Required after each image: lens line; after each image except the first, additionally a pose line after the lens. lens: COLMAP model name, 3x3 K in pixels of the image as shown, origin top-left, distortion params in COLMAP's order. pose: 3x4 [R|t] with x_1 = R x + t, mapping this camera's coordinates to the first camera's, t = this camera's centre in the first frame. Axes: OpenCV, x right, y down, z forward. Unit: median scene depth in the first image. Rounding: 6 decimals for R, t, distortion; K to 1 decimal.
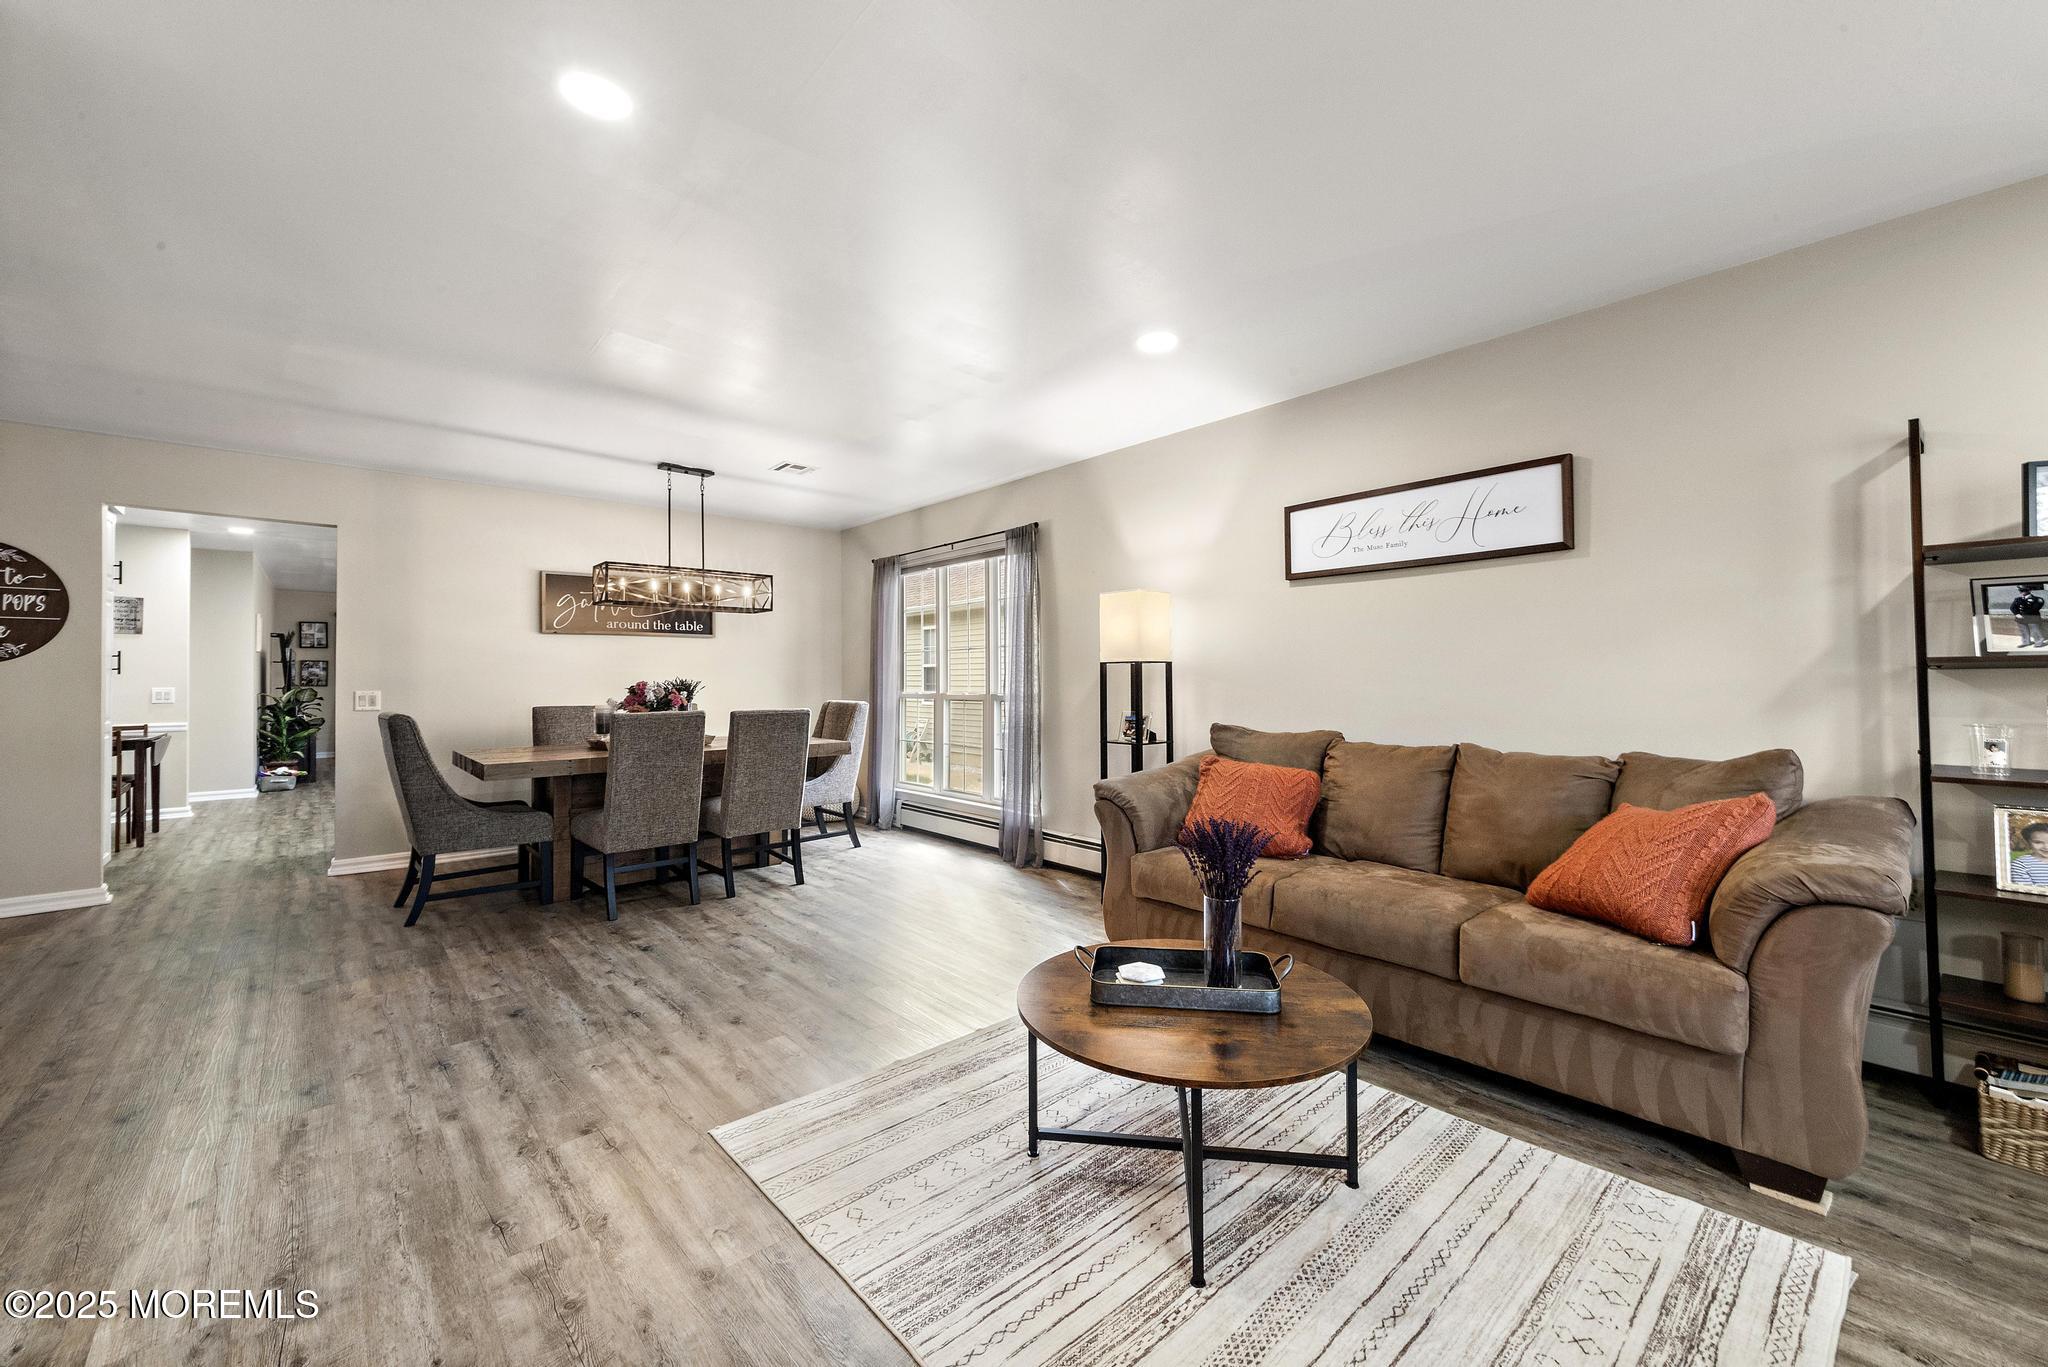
lens RADIAL K [[789.3, 0, 1021.1], [0, 789.3, 682.7], [0, 0, 1]] dist [0.005969, -0.001551]
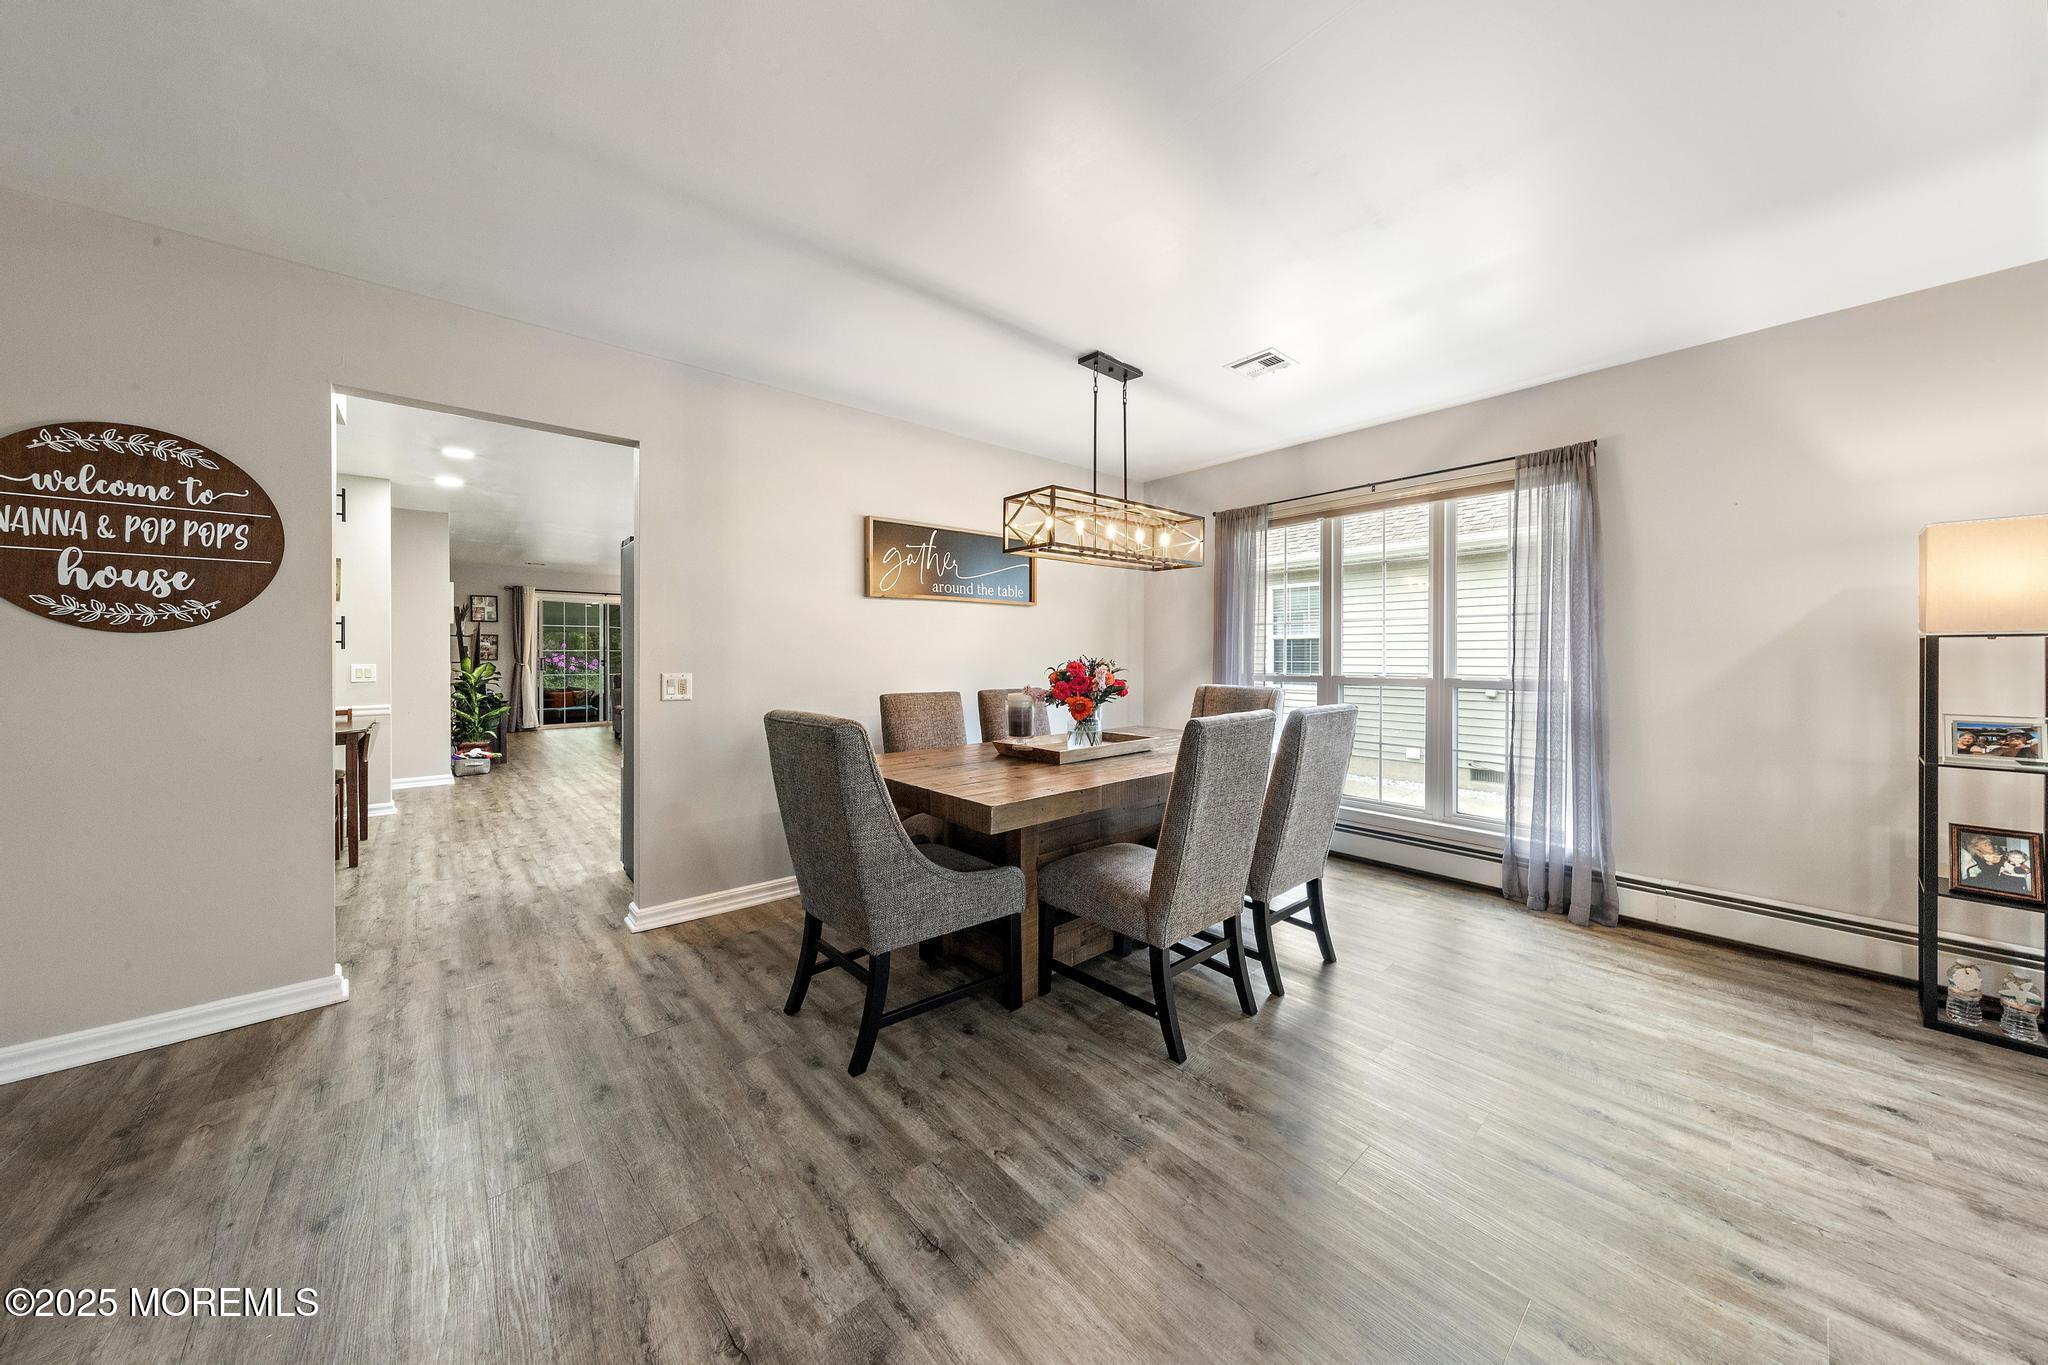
lens RADIAL K [[705.8, 0, 1051.3], [0, 705.8, 664.3], [0, 0, 1]] dist [0.003925, 0.000112]
pose [[0.999851, 0.004078, -0.016761, -0.633171], [-0.003916, 0.999945, 0.009730, -0.006729], [0.016799, -0.009662, 0.999812, 0.484543]]
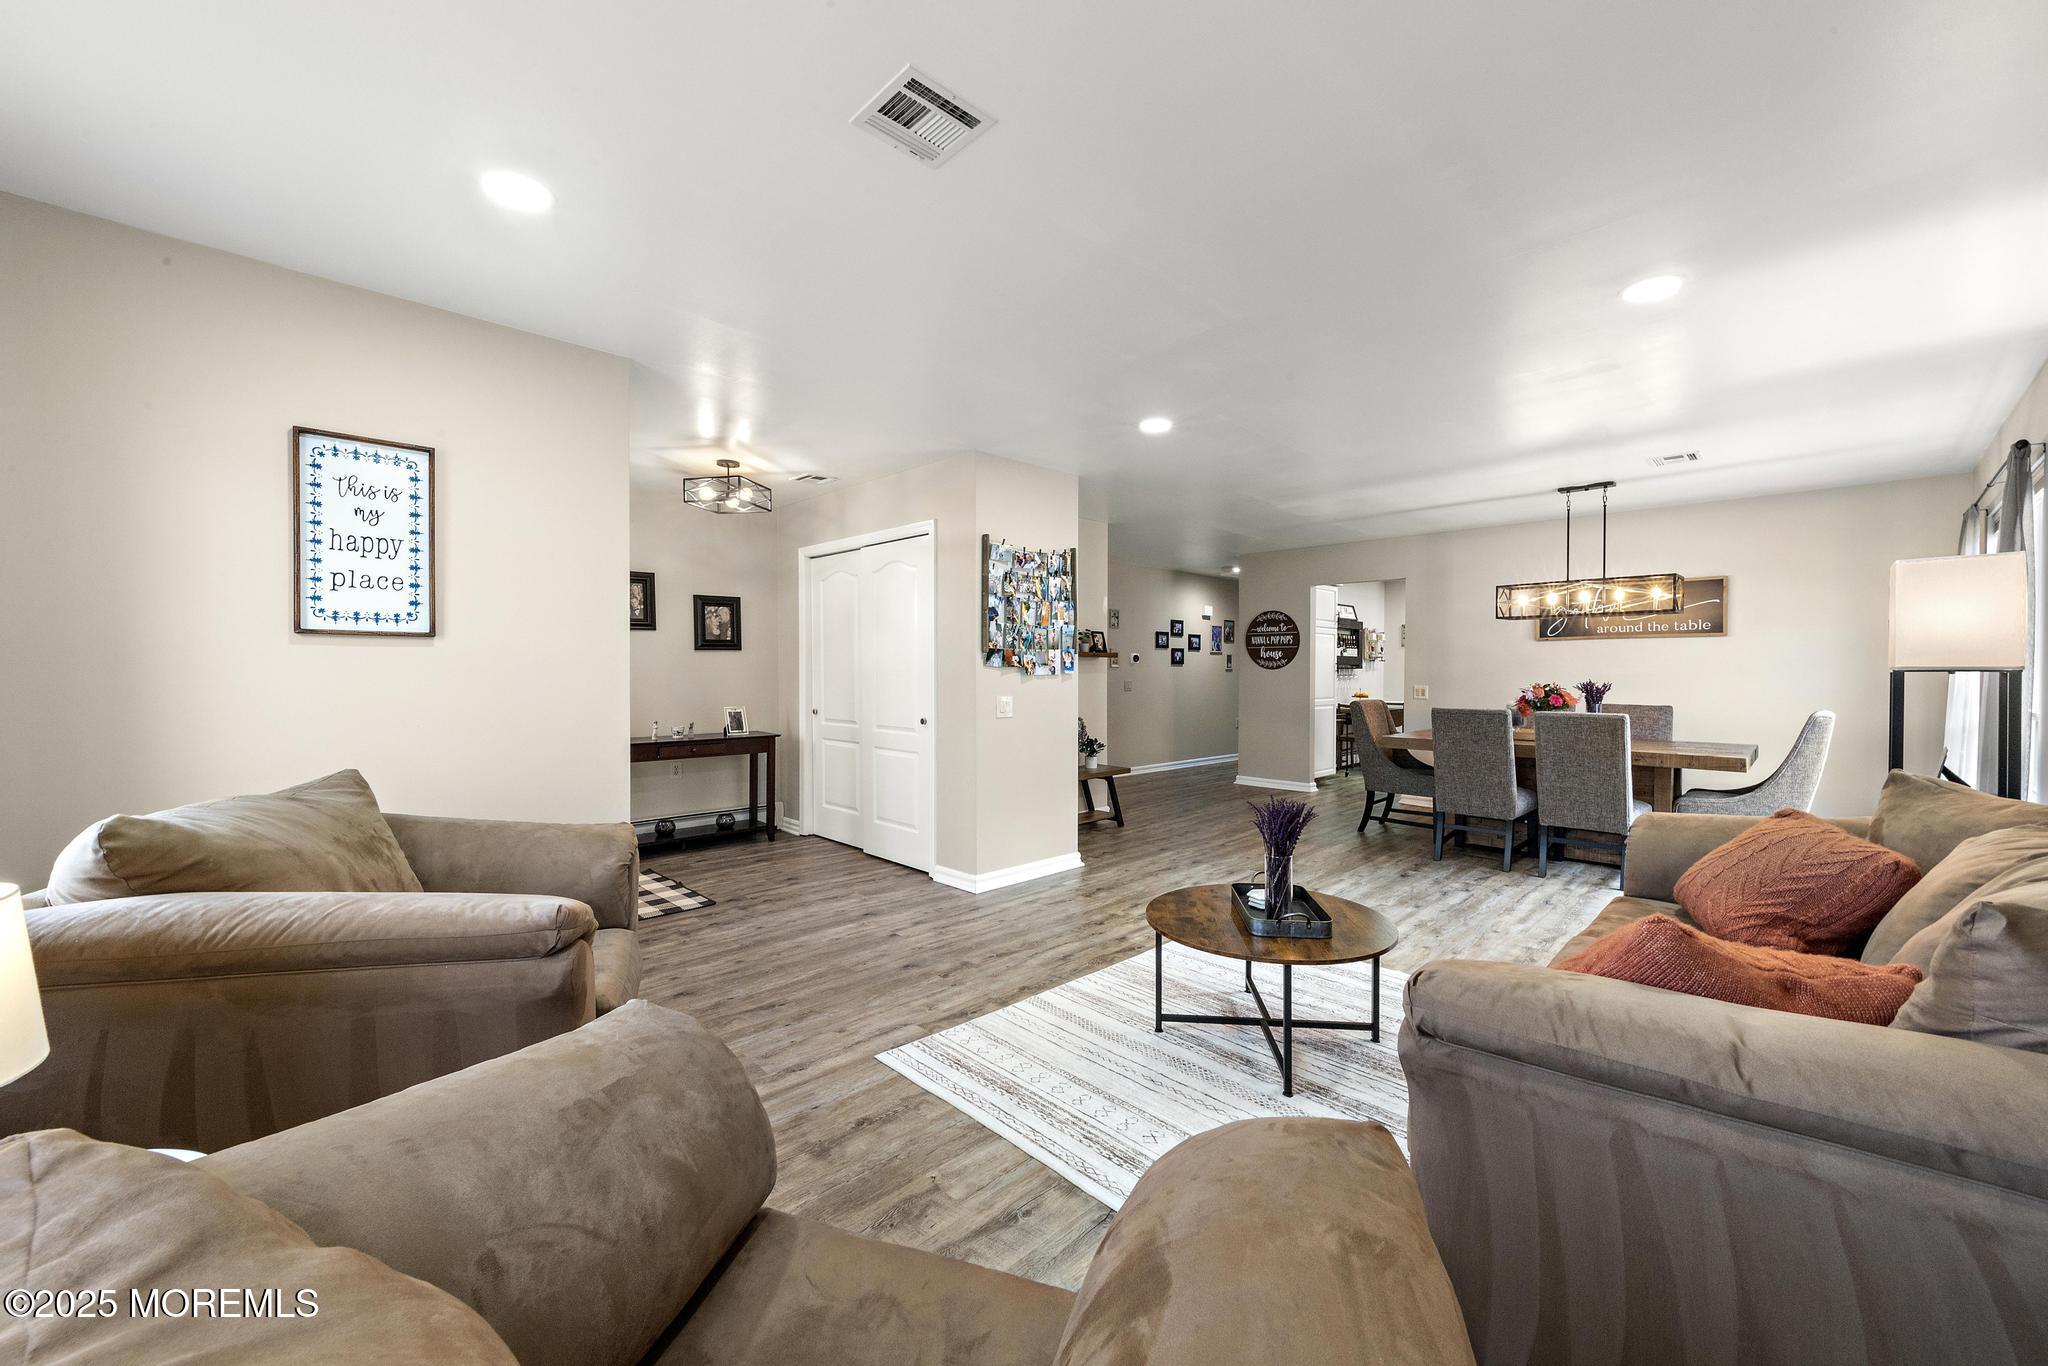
lens RADIAL K [[789.3, 0, 1025.7], [0, 789.3, 679.9], [0, 0, 1]] dist [0.005969, -0.001551]
pose [[0.038550, 0.017017, -0.999112, 0.821337], [-0.004803, 0.999847, 0.016844, -0.027650], [0.999245, 0.004149, 0.038626, 0.257804]]
